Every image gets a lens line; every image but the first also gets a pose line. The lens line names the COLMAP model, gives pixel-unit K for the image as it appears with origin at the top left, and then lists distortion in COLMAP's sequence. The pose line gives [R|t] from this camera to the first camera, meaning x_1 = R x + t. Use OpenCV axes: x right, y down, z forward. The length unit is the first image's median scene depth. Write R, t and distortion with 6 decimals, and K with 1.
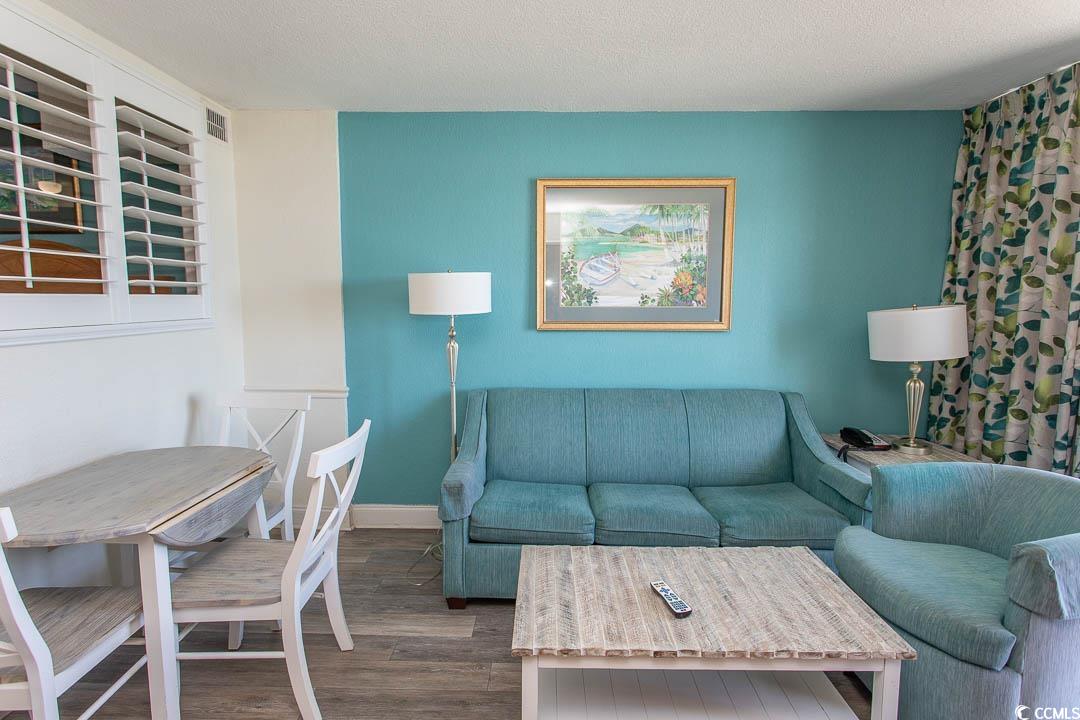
lens RADIAL K [[542.0, 0, 538.9], [0, 542.0, 353.5], [0, 0, 1]] dist [0.002278, 0.000771]
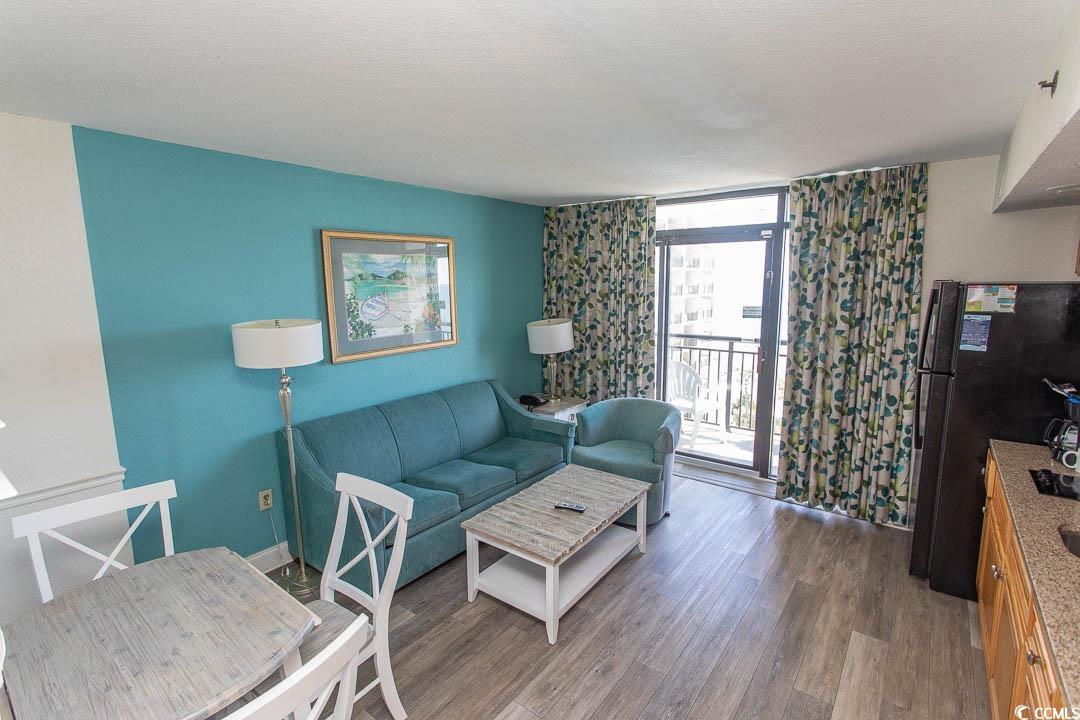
lens RADIAL K [[507.6, 0, 536.4], [0, 507.6, 356.4], [0, 0, 1]] dist [-0.001453, 0.001674]
pose [[0.592924, -0.135760, 0.793732, -0.661892], [0.097072, 0.990548, 0.096909, -0.135232], [-0.799386, 0.019590, 0.600498, 0.033284]]
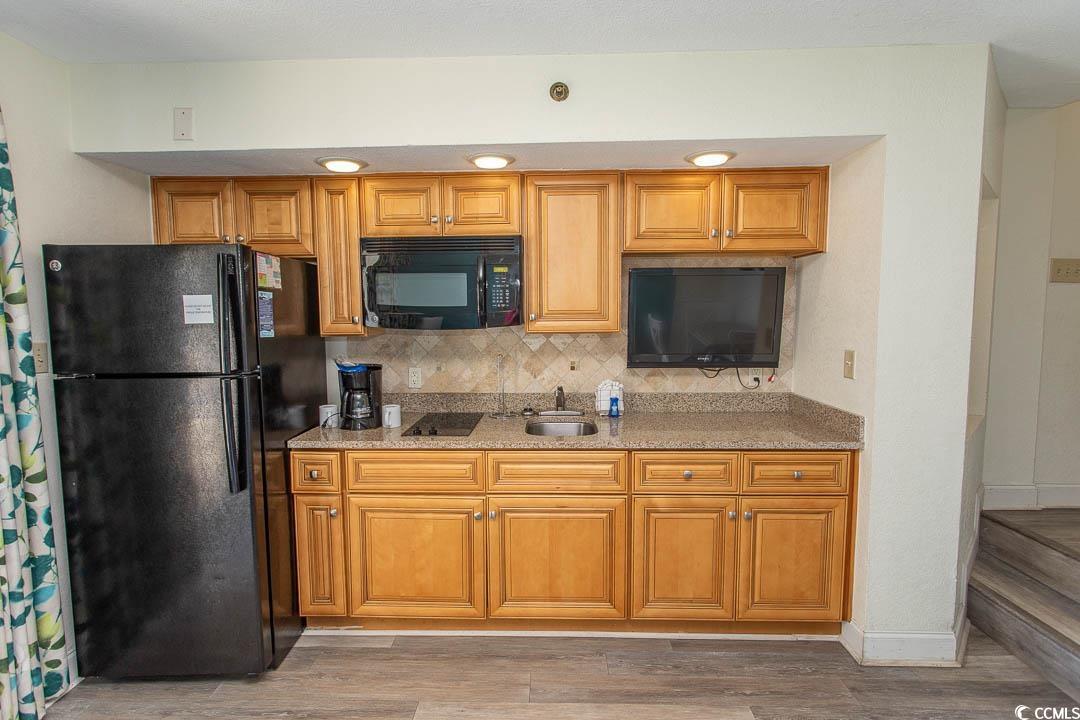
lens RADIAL K [[507.6, 0, 535.6], [0, 507.6, 356.3], [0, 0, 1]] dist [-0.001453, 0.001674]
pose [[-0.999996, 0.002065, 0.002066, 0.165962], [0.002406, 0.983353, 0.181689, -0.082514], [-0.001657, 0.181693, -0.983354, 0.666714]]
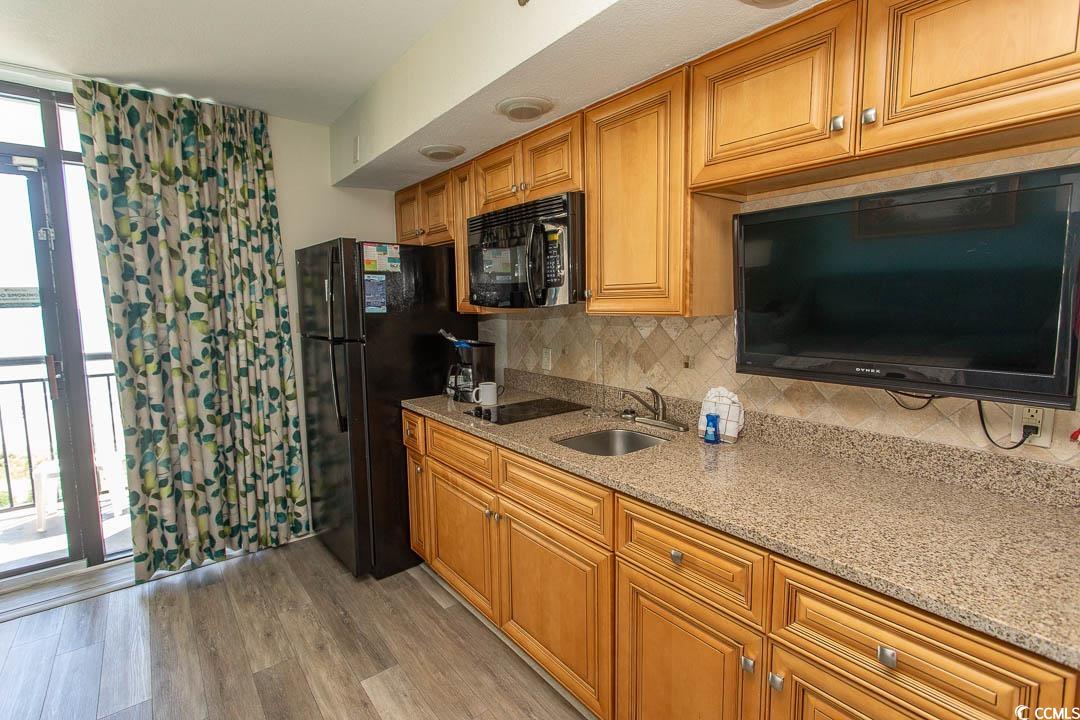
lens RADIAL K [[507.6, 0, 536.2], [0, 507.6, 356.2], [0, 0, 1]] dist [-0.001453, 0.001674]
pose [[-0.636292, -0.081879, 0.767091, -0.309399], [0.087343, 0.980312, 0.177088, -0.036137], [-0.766488, 0.179680, -0.616613, 0.296502]]
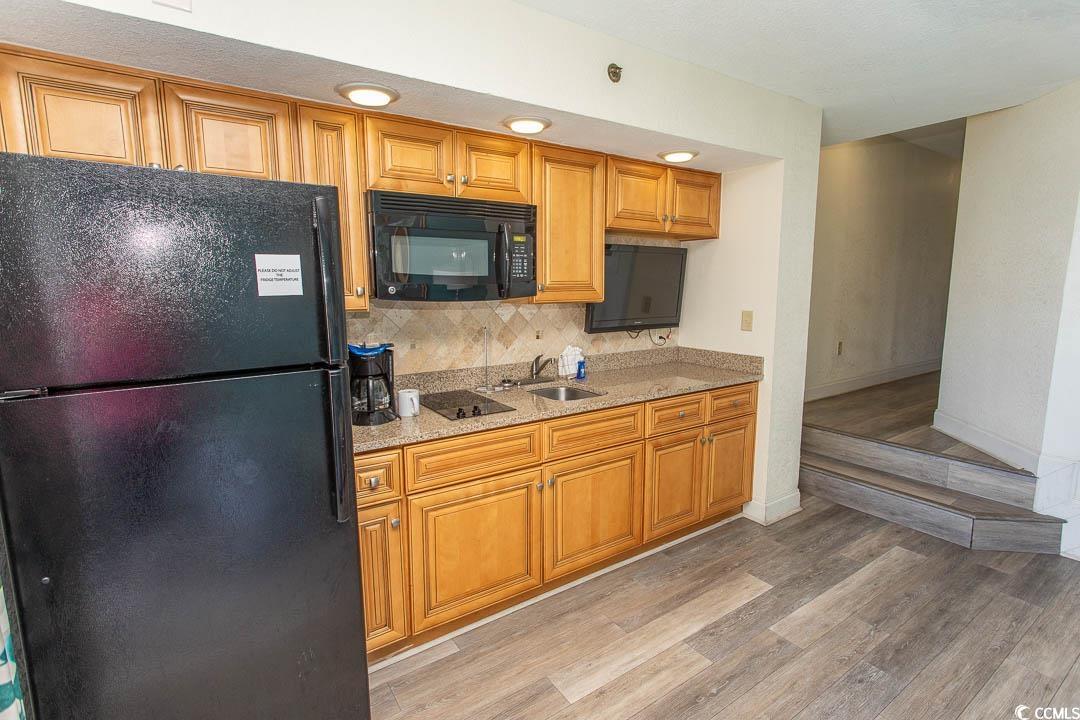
lens RADIAL K [[507.6, 0, 537.3], [0, 507.6, 355.8], [0, 0, 1]] dist [-0.001453, 0.001674]
pose [[-0.817356, 0.080617, -0.570464, 0.682033], [-0.053963, 0.975097, 0.215116, -0.064442], [0.573600, 0.206610, -0.792651, 0.522433]]
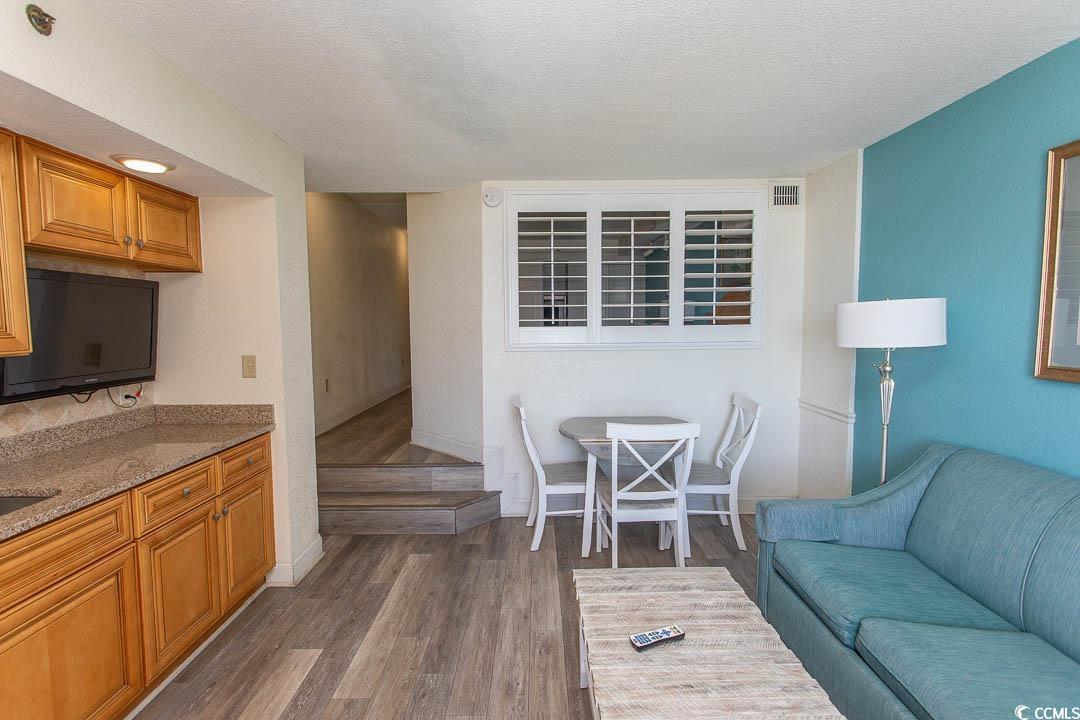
lens RADIAL K [[507.6, 0, 538.4], [0, 507.6, 356.0], [0, 0, 1]] dist [-0.001453, 0.001674]
pose [[0.028814, 0.065231, -0.997454, 0.672948], [-0.091859, 0.993819, 0.062340, -0.059668], [0.995355, 0.089829, 0.034628, 0.419045]]
